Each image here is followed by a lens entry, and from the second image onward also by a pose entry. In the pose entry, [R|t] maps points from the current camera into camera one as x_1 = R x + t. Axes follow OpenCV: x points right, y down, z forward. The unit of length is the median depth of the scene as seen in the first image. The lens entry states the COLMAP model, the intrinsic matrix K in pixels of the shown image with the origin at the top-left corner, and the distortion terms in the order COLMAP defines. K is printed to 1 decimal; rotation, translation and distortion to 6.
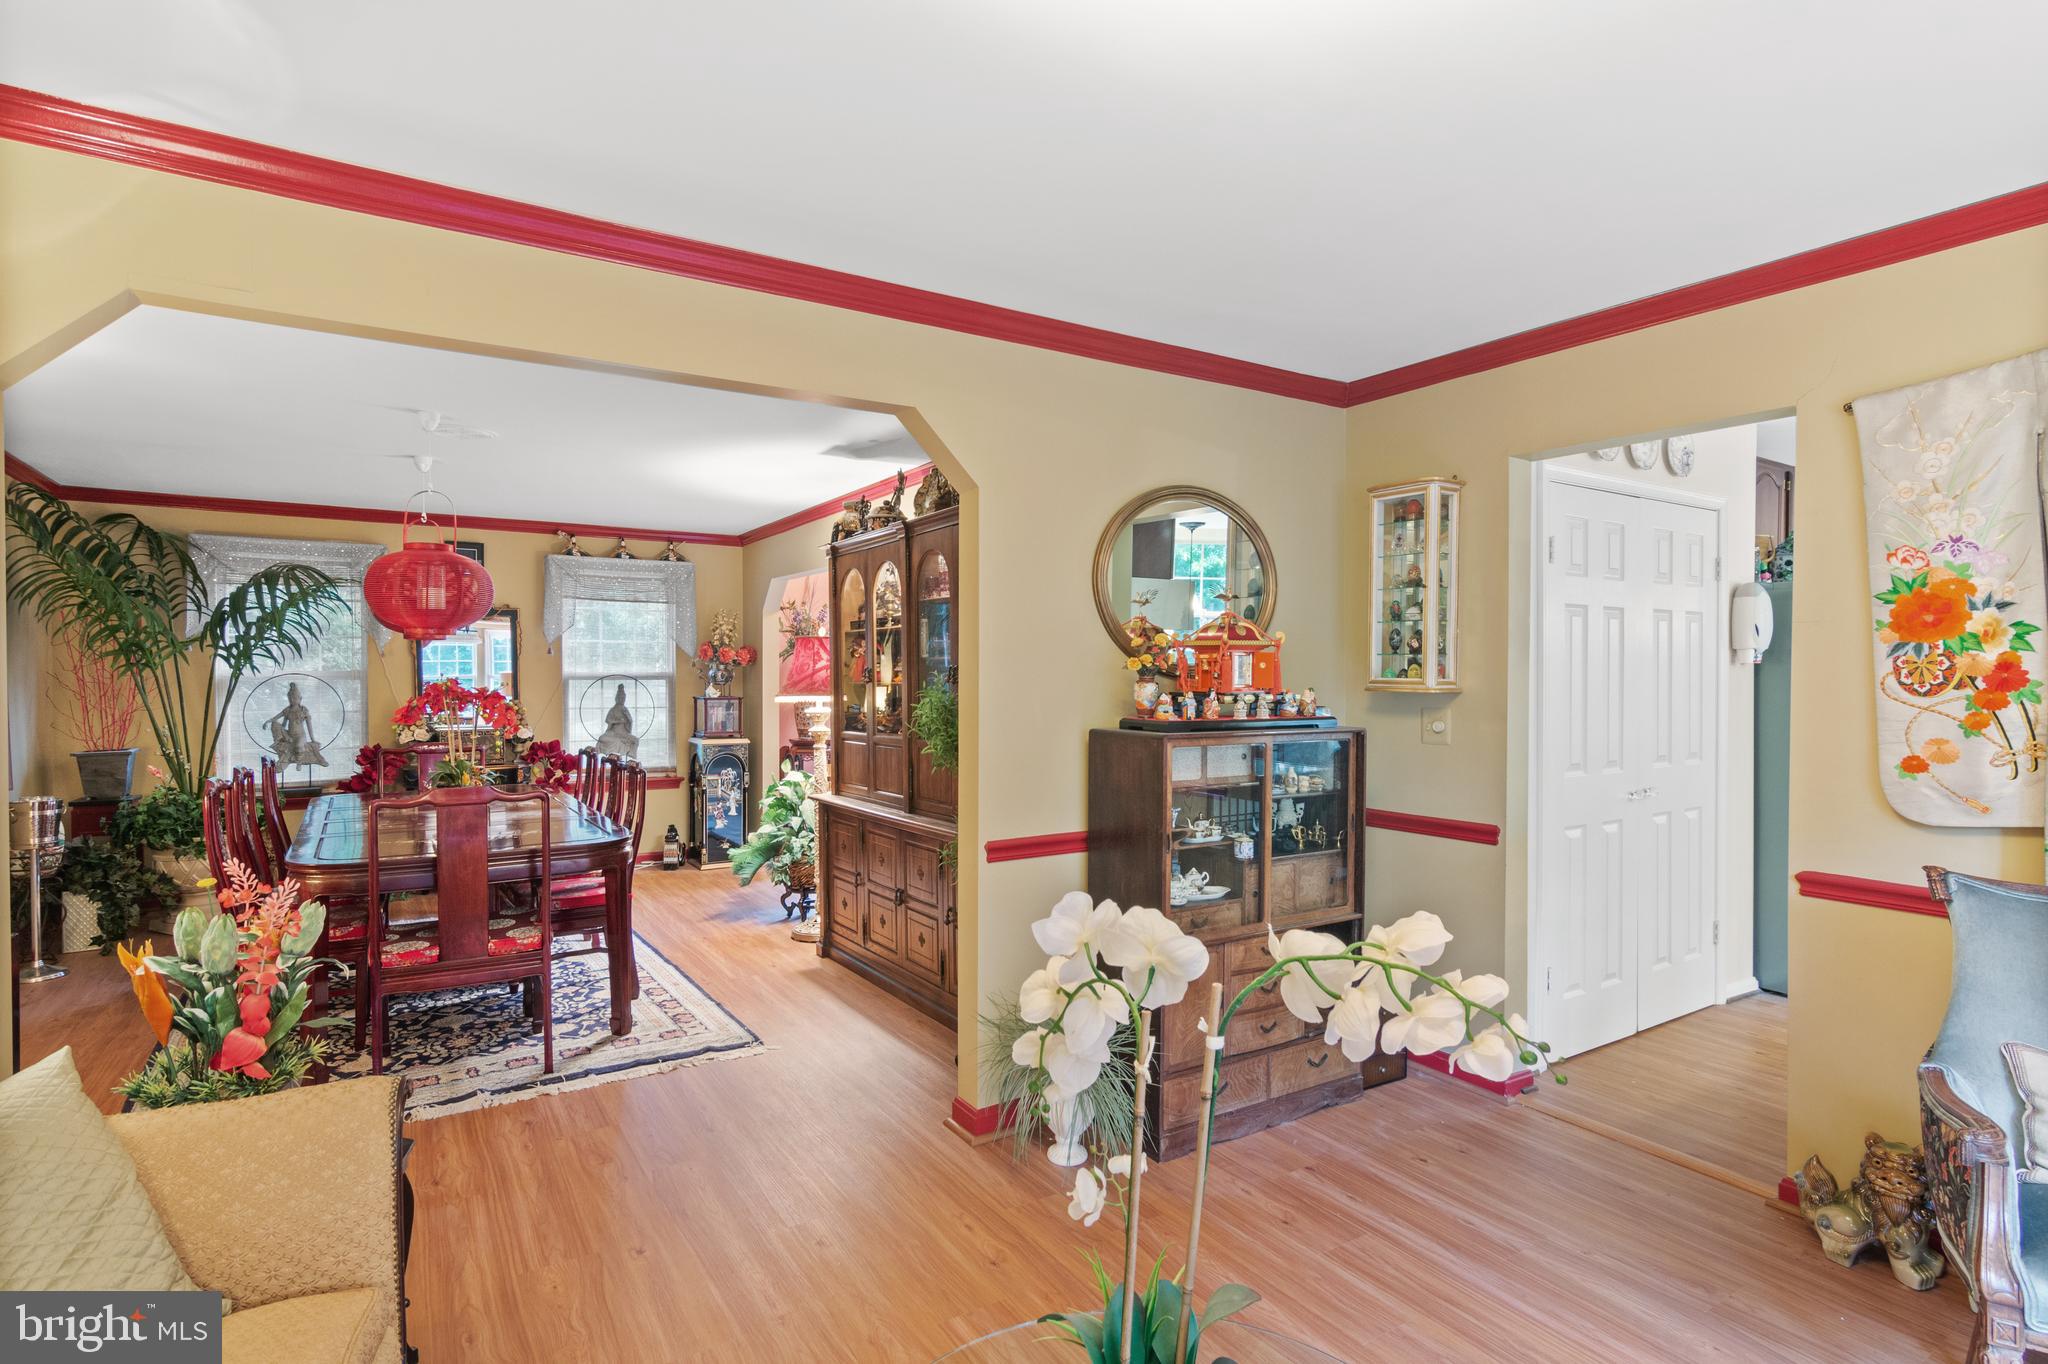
lens RADIAL K [[1040.7, 0, 1025.0], [0, 1040.7, 684.3], [0, 0, 1]] dist [-0.003649, -0.000277]
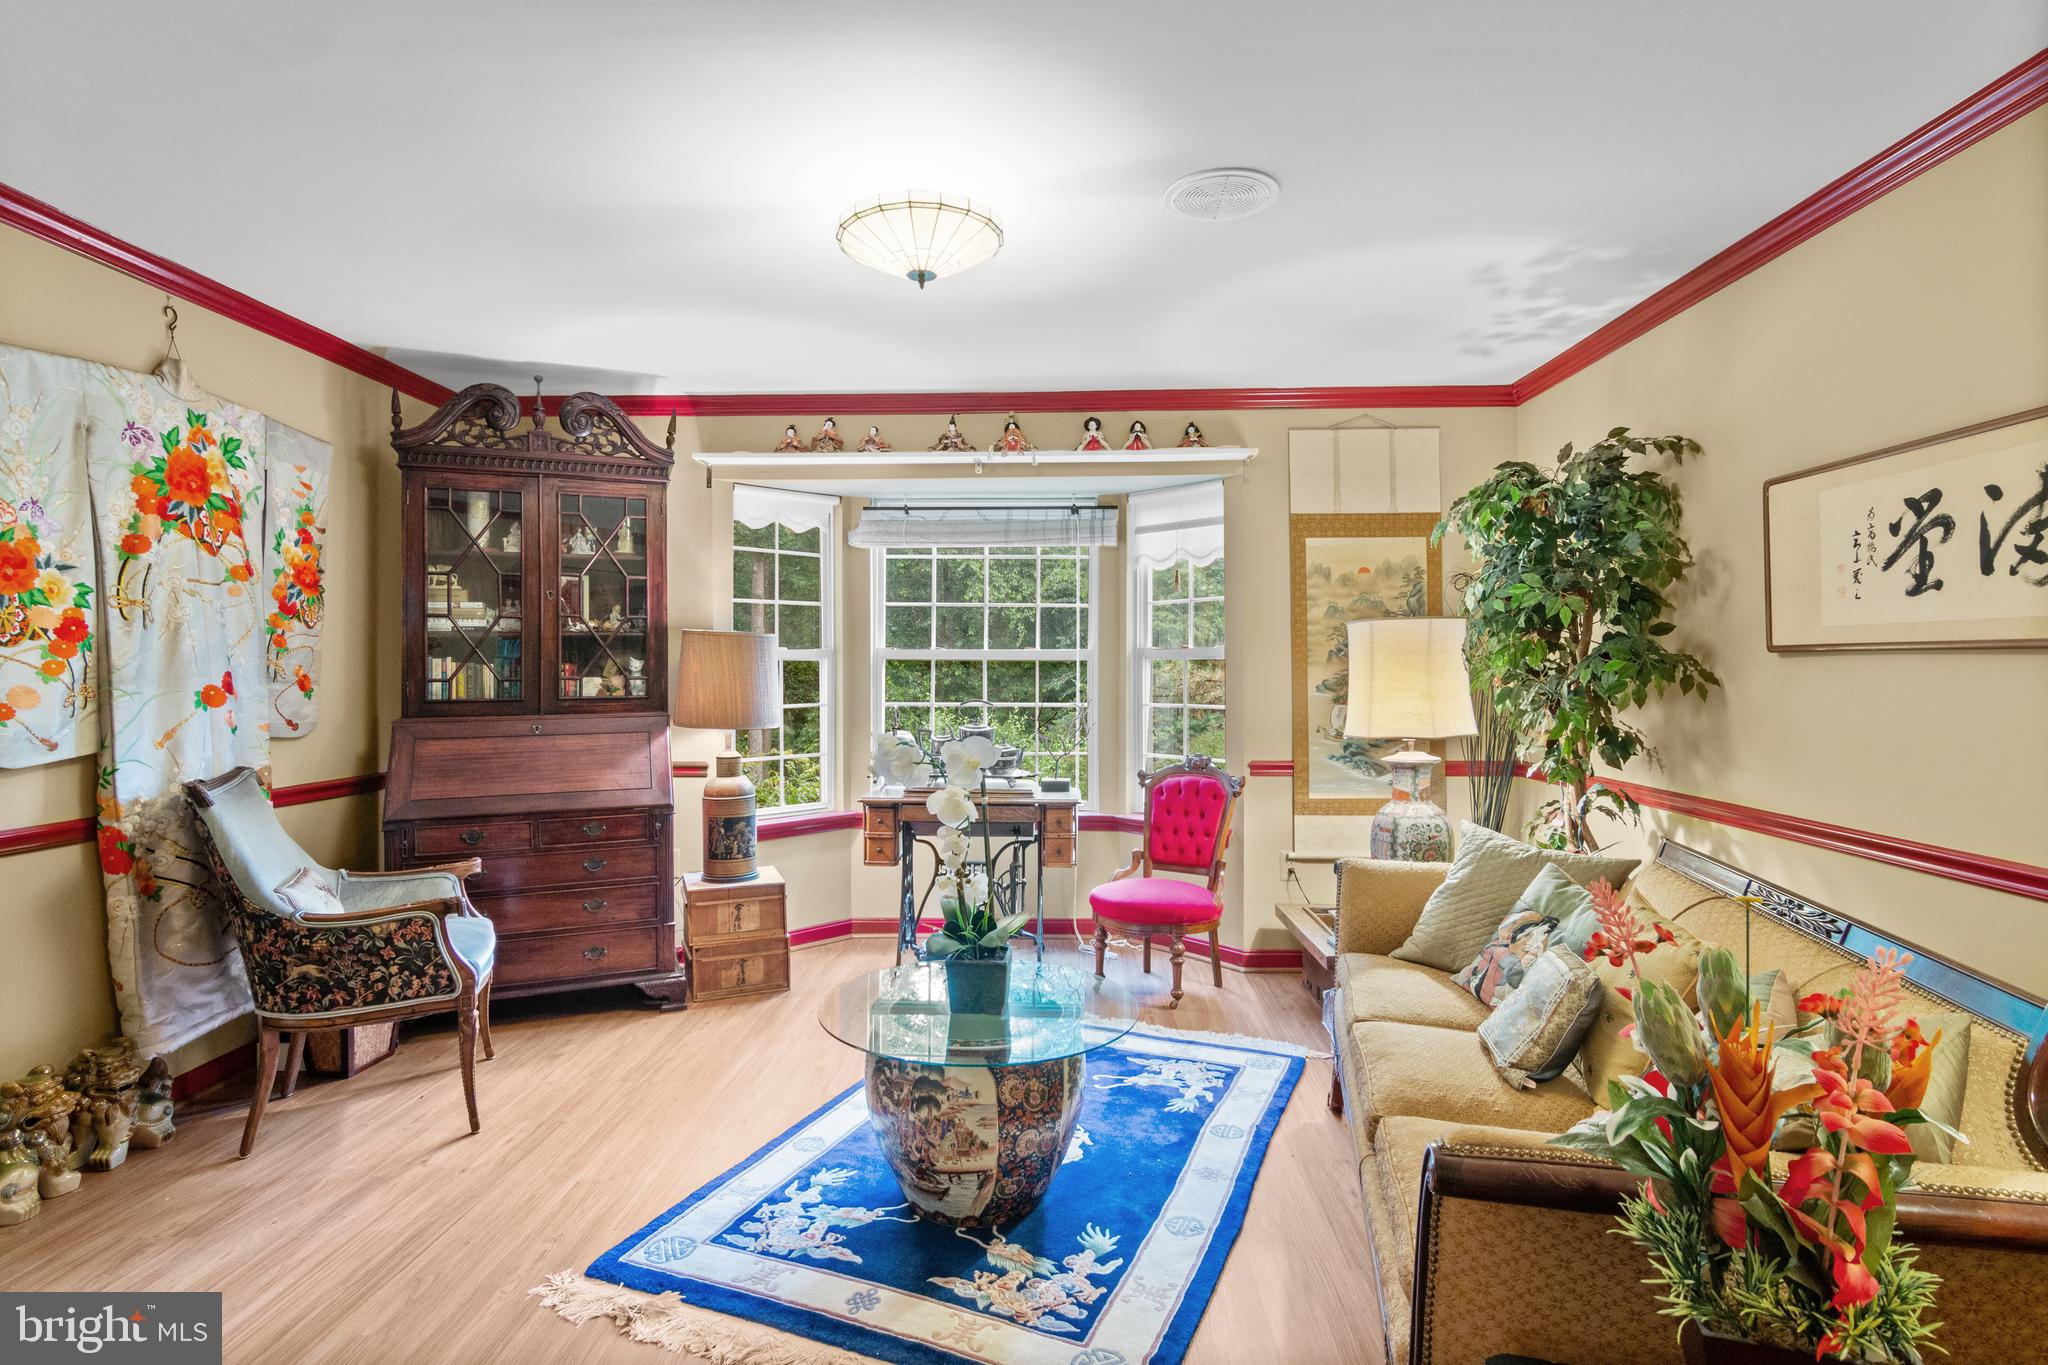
lens RADIAL K [[1040.7, 0, 1022.0], [0, 1040.7, 669.9], [0, 0, 1]] dist [-0.003649, -0.000277]
pose [[-0.822829, -0.004468, 0.568271, -0.582003], [0.000381, 0.999965, 0.008413, 0.028052], [-0.568288, 0.007139, -0.822799, 1.318926]]
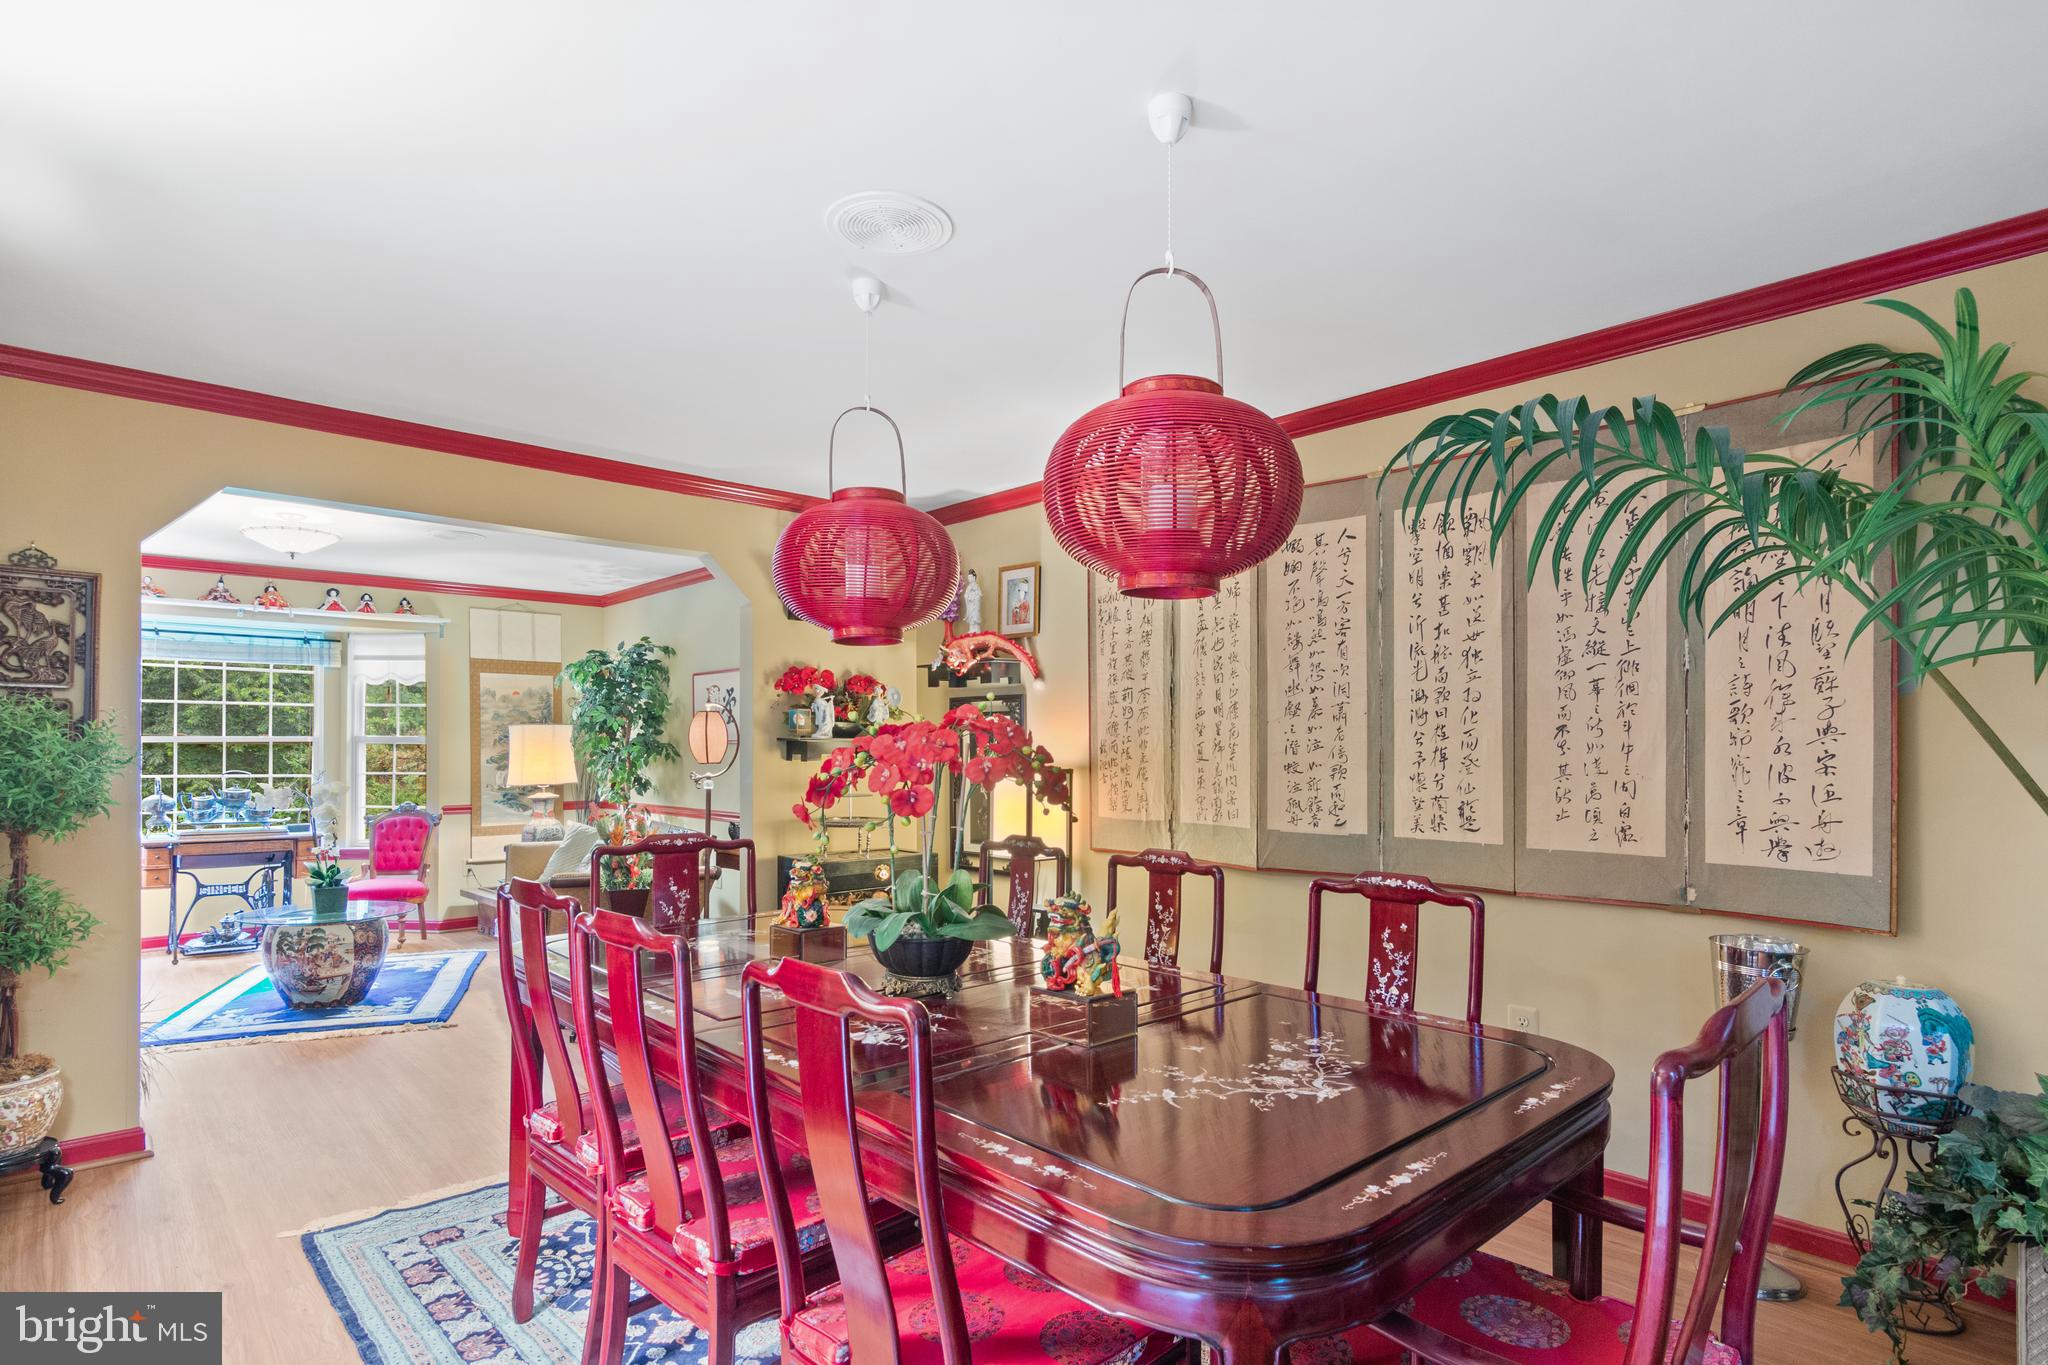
lens RADIAL K [[1040.7, 0, 1030.5], [0, 1040.7, 740.7], [0, 0, 1]] dist [-0.003649, -0.000277]
pose [[-0.981642, -0.007168, -0.190599, -0.955882], [-0.006571, 0.999971, -0.003764, 0.015783], [0.190621, -0.002443, -0.981661, 2.812137]]
